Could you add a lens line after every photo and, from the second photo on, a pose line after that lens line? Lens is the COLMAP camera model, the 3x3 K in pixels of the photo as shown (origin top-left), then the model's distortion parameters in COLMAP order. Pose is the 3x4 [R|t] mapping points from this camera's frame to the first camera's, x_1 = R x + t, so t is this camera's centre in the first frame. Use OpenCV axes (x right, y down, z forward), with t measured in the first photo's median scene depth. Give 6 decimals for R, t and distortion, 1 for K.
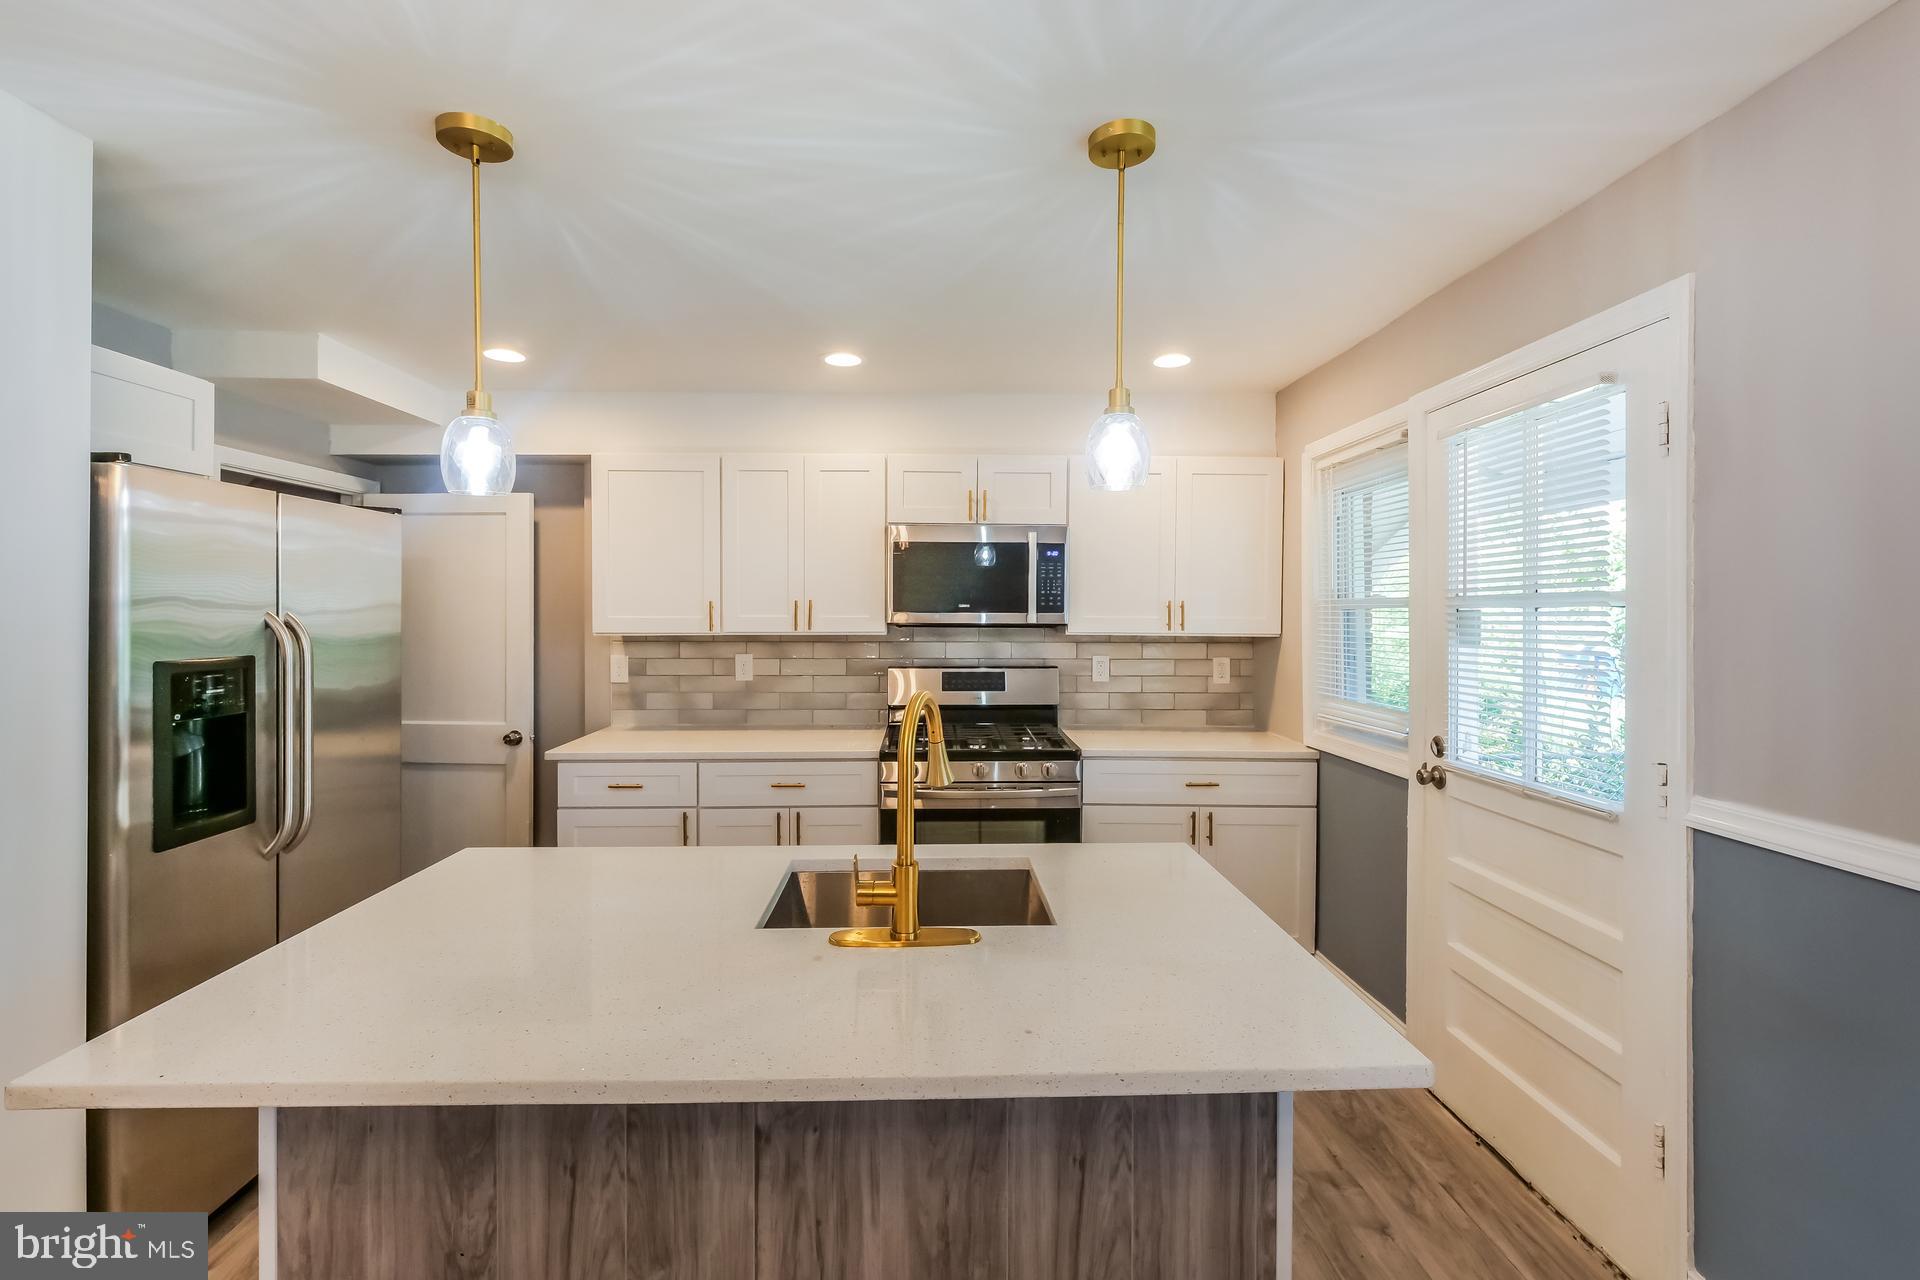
lens RADIAL K [[821.4, 0, 946.7], [0, 821.4, 620.0], [0, 0, 1]] dist [0.007203, -0.003539]
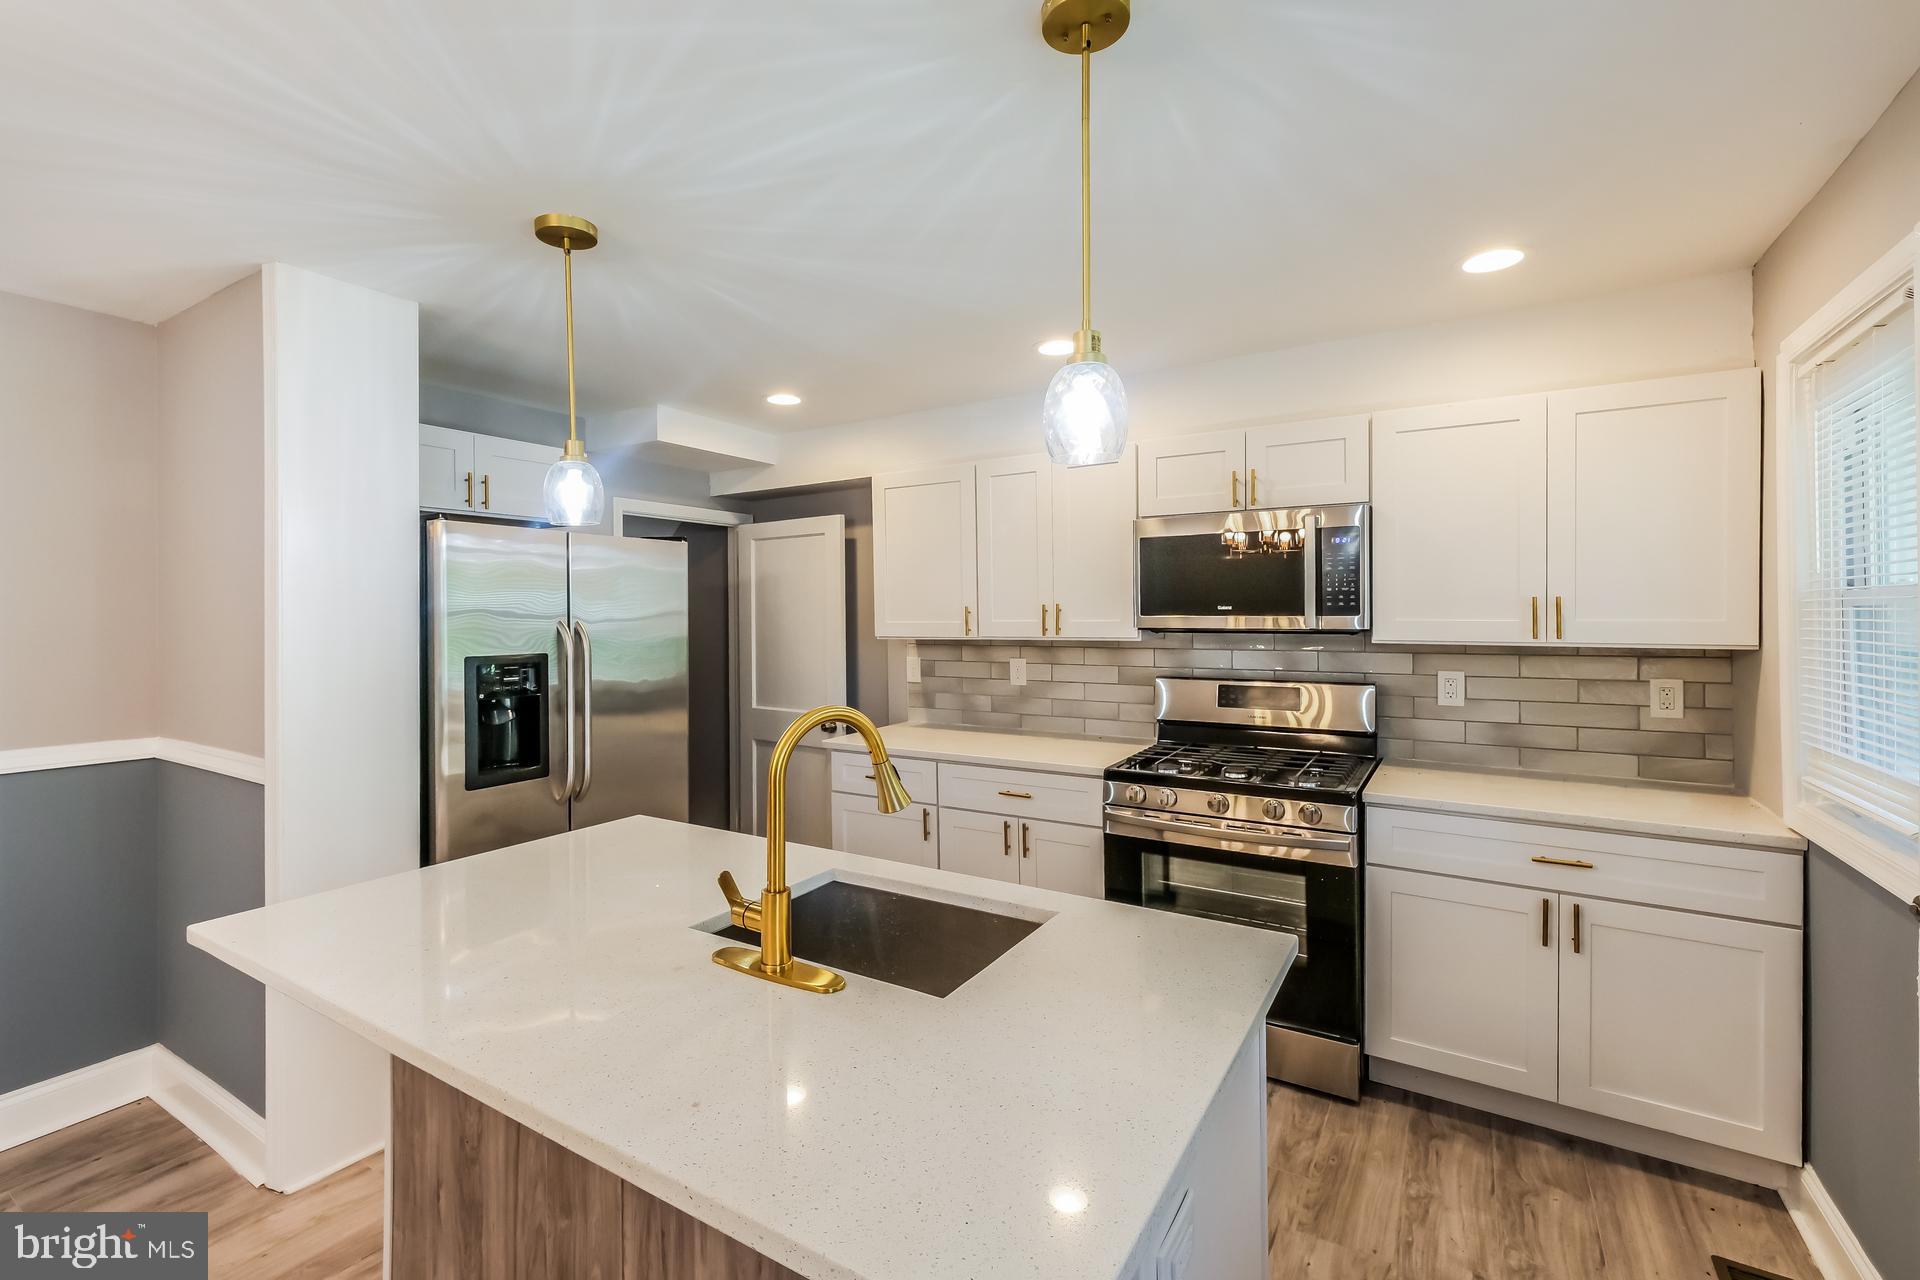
lens RADIAL K [[821.4, 0, 938.4], [0, 821.4, 621.3], [0, 0, 1]] dist [0.007203, -0.003539]
pose [[0.832183, -0.003947, -0.554487, 0.252689], [0.003585, 0.999992, -0.001738, -0.002558], [0.554489, -0.000541, 0.832191, 0.132610]]
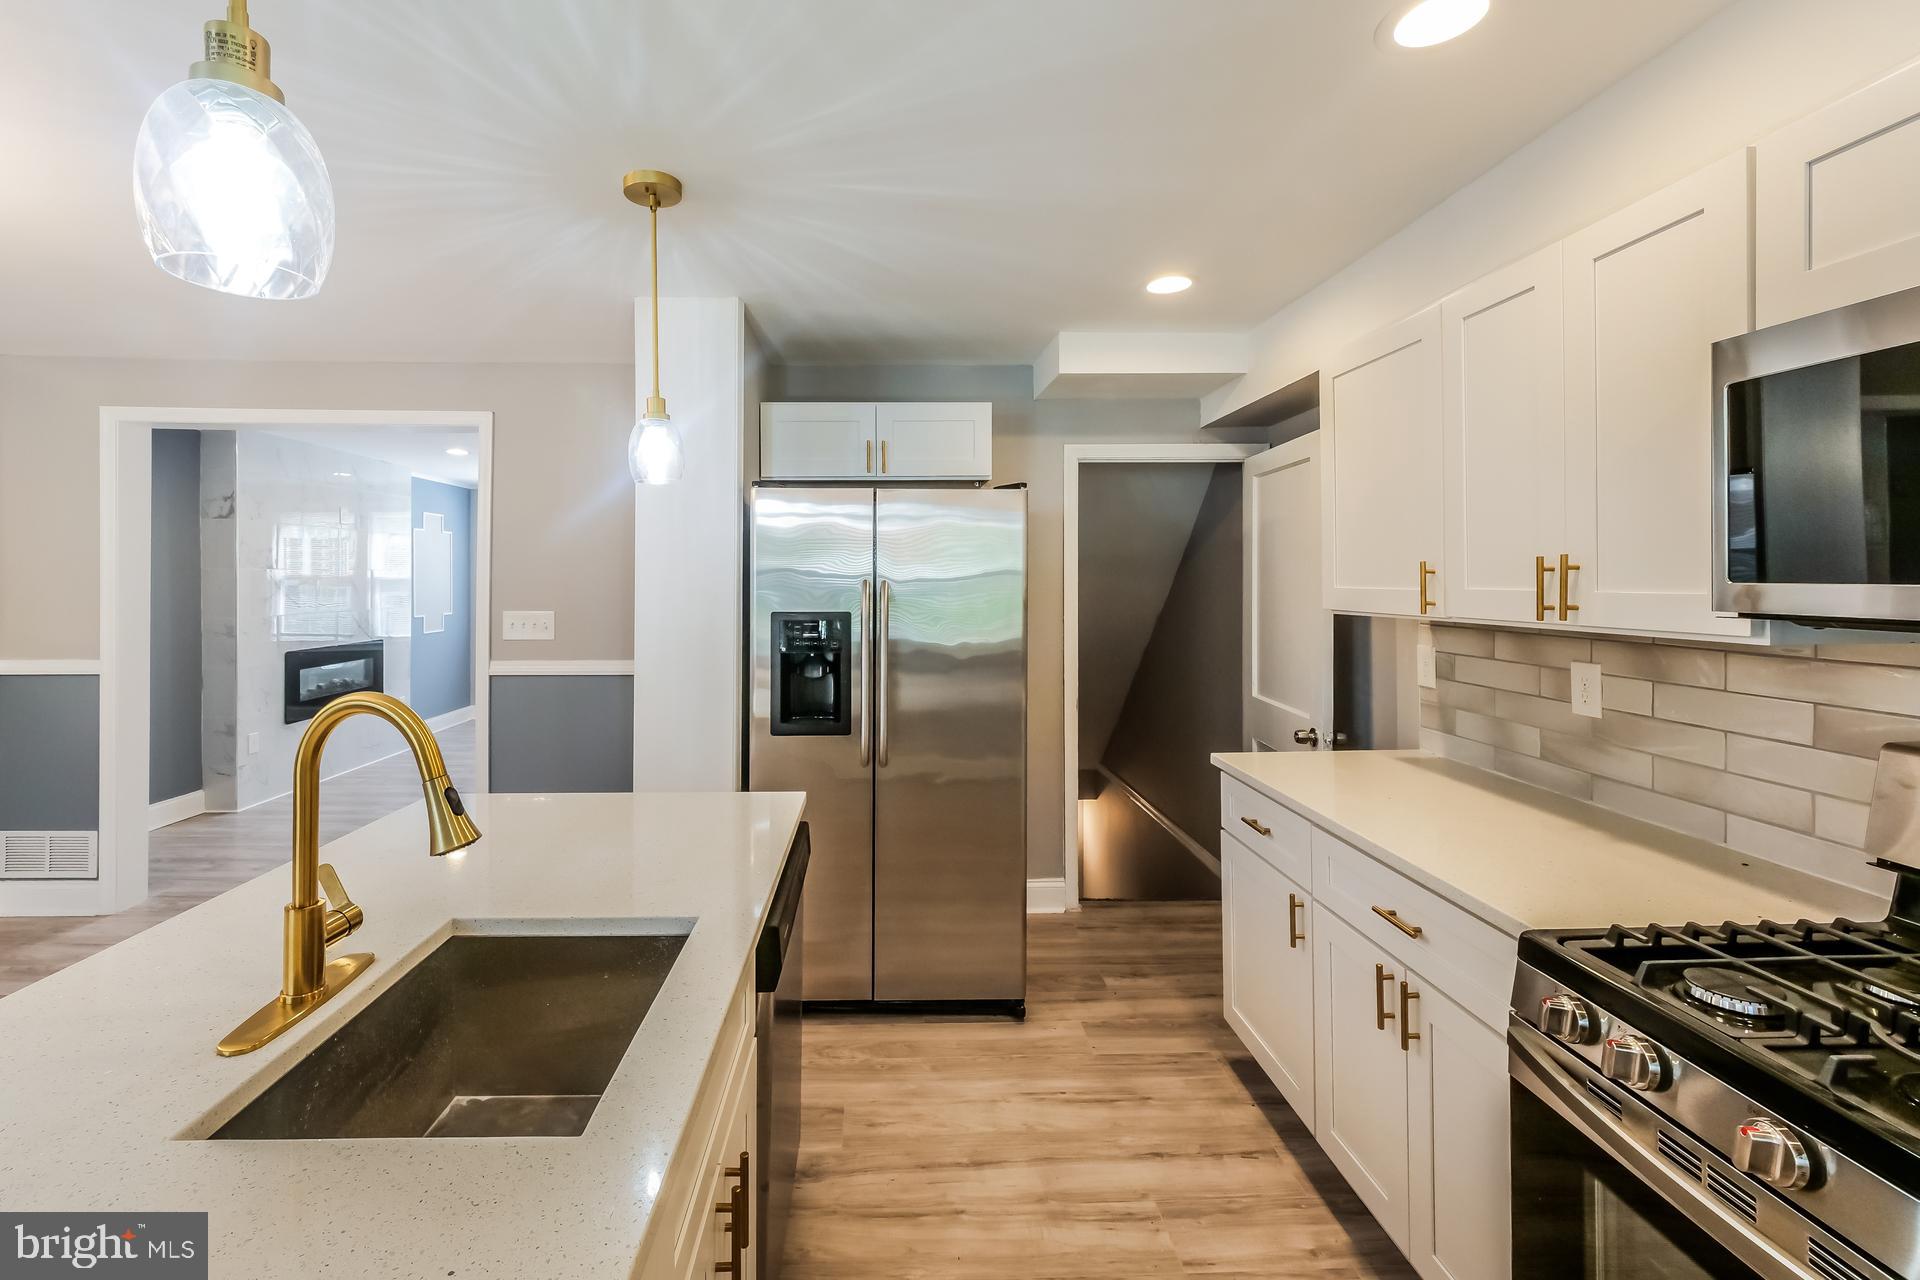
lens RADIAL K [[821.4, 0, 920.5], [0, 821.4, 589.2], [0, 0, 1]] dist [0.007203, -0.003539]
pose [[-0.006822, 0.009801, -0.999929, 0.295953], [-0.011001, 0.999891, 0.009876, -0.005497], [0.999916, 0.011068, -0.006714, 0.662719]]
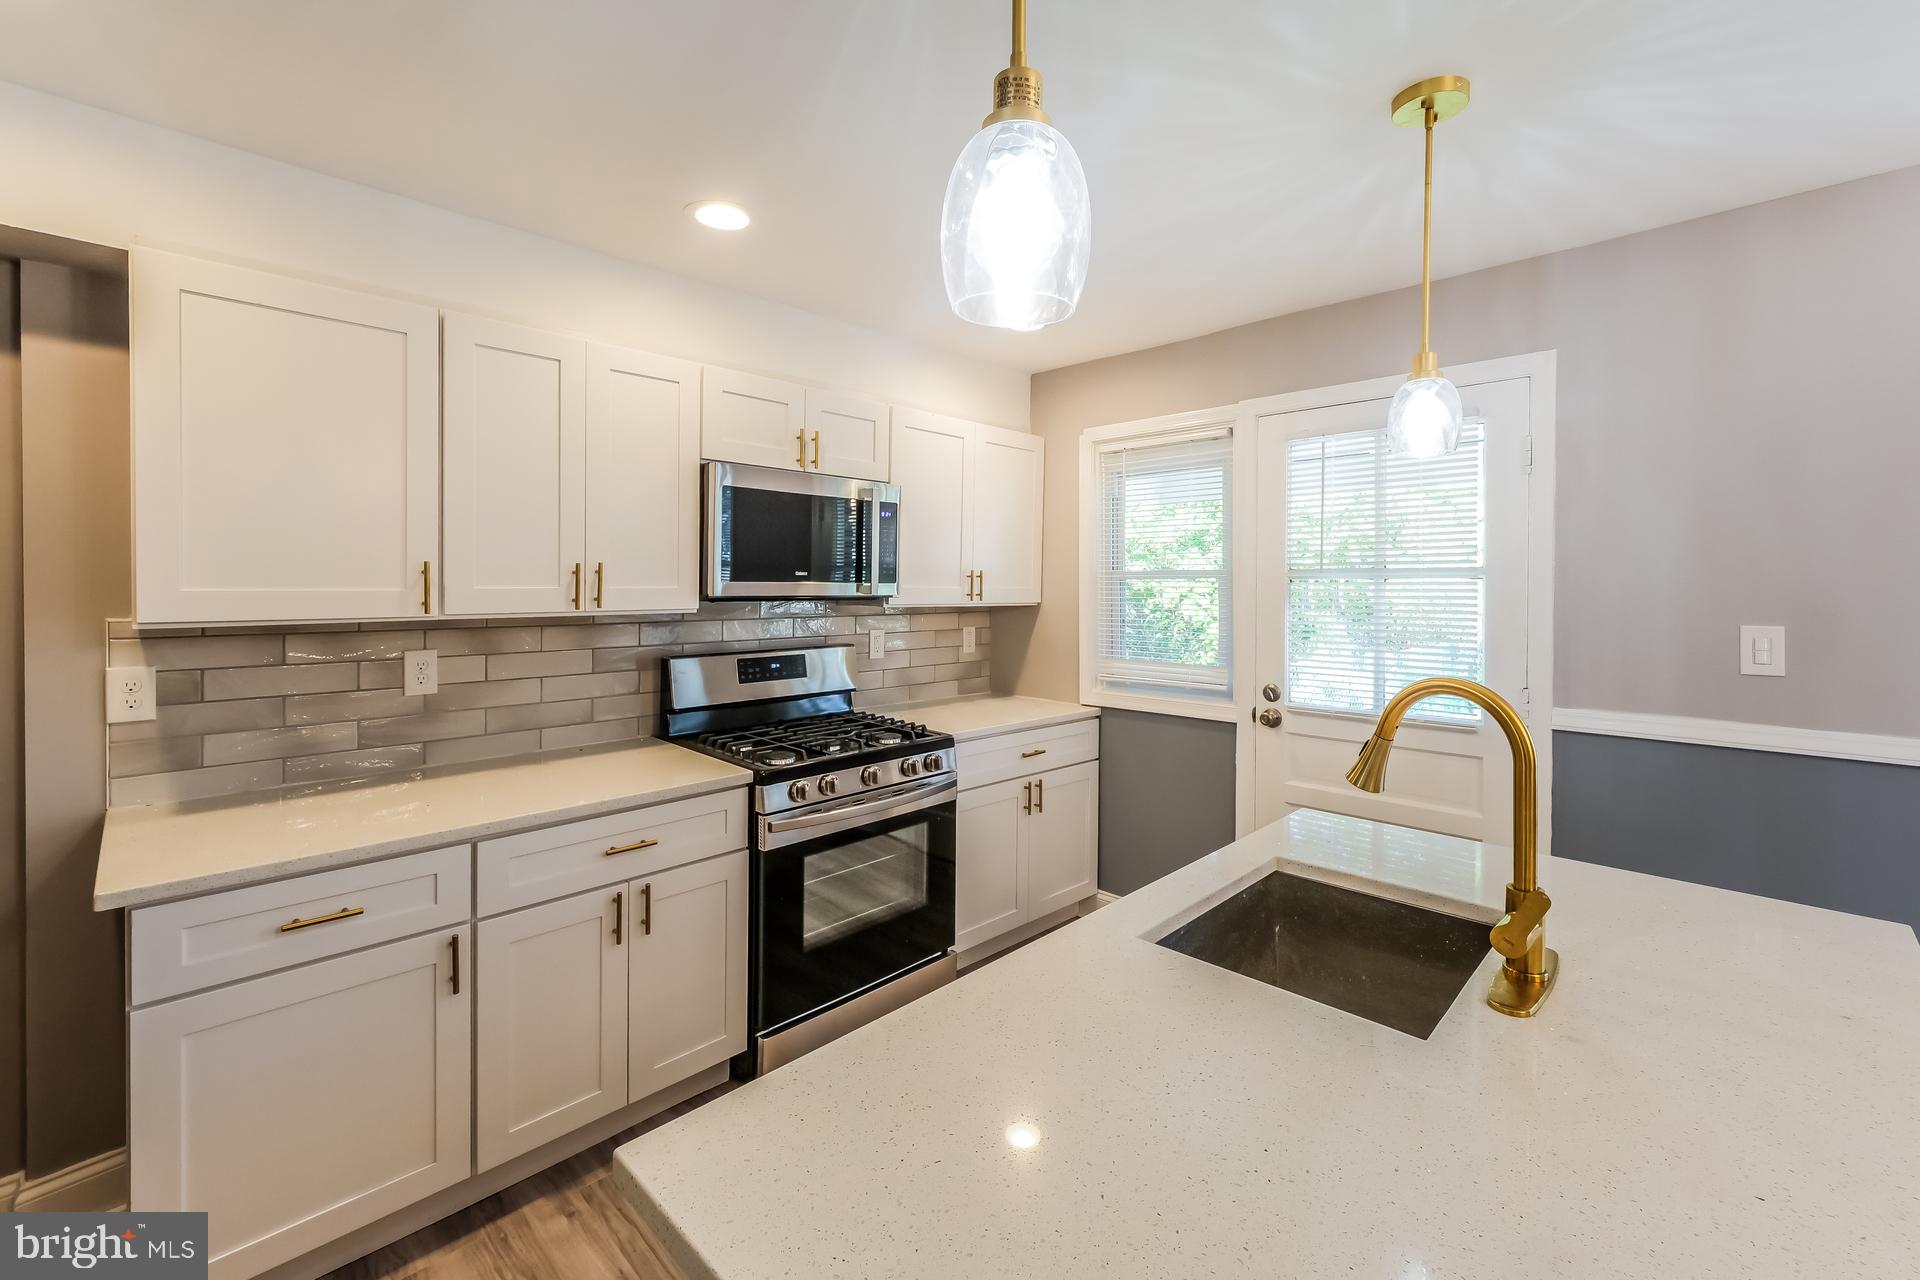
lens RADIAL K [[821.4, 0, 968.3], [0, 821.4, 589.7], [0, 0, 1]] dist [0.007203, -0.003539]
pose [[0.720611, -0.005881, 0.693315, -0.420782], [0.005067, 0.999982, 0.003215, -0.003315], [-0.693321, 0.001196, 0.720628, 0.323748]]
